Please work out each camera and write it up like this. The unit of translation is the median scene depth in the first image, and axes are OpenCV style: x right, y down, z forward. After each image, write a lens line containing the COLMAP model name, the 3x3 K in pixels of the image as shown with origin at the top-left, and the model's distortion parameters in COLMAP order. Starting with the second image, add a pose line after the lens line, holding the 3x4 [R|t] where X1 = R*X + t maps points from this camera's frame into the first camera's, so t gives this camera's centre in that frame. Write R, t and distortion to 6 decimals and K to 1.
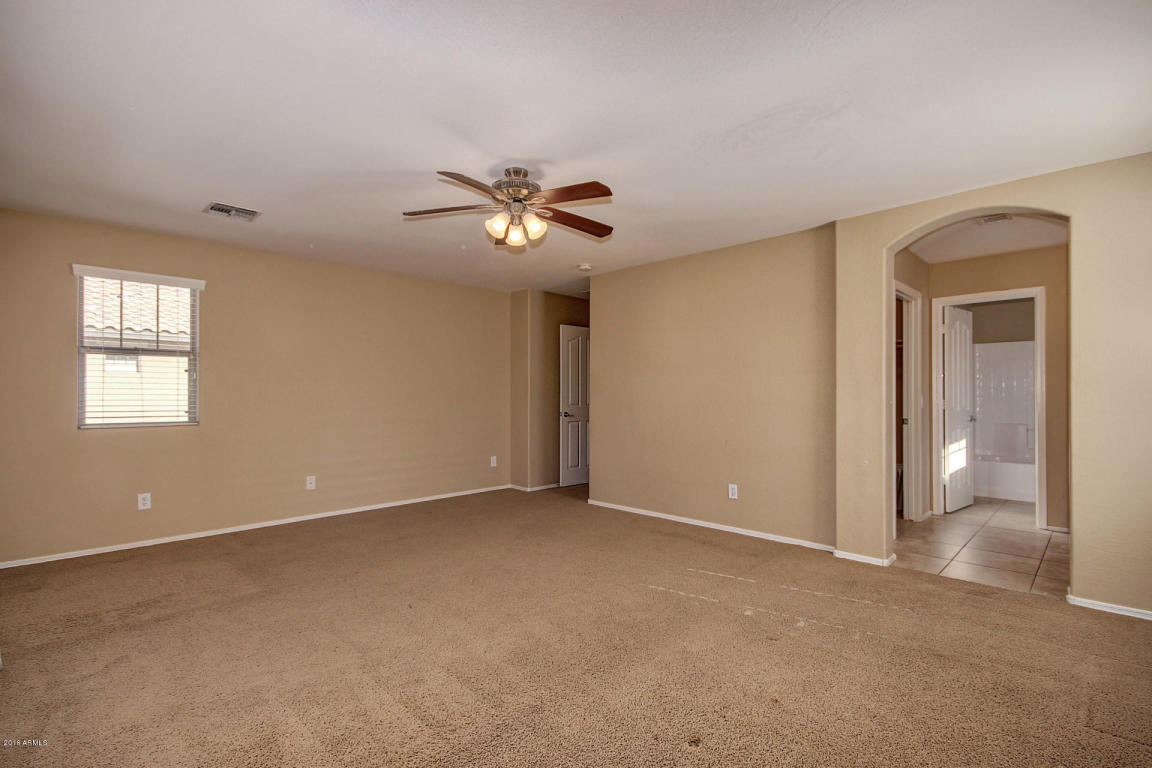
lens RADIAL K [[536.1, 0, 580.6], [0, 536.1, 389.1], [0, 0, 1]] dist [0.001154, -0.000598]
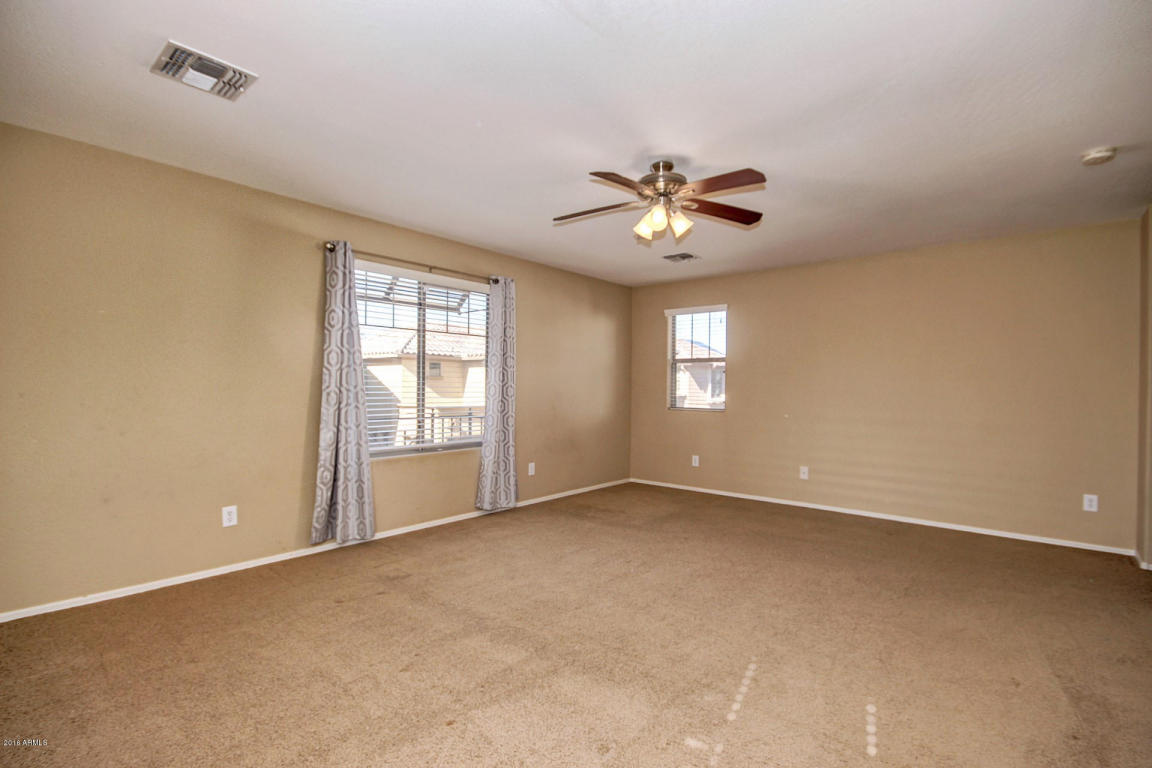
lens RADIAL K [[536.1, 0, 580.6], [0, 536.1, 389.1], [0, 0, 1]] dist [0.001154, -0.000598]
pose [[0.074445, 0.007644, -0.997196, 0.814637], [-0.001460, 0.999970, 0.007556, -0.000817], [0.997224, 0.000893, 0.074454, 0.722712]]
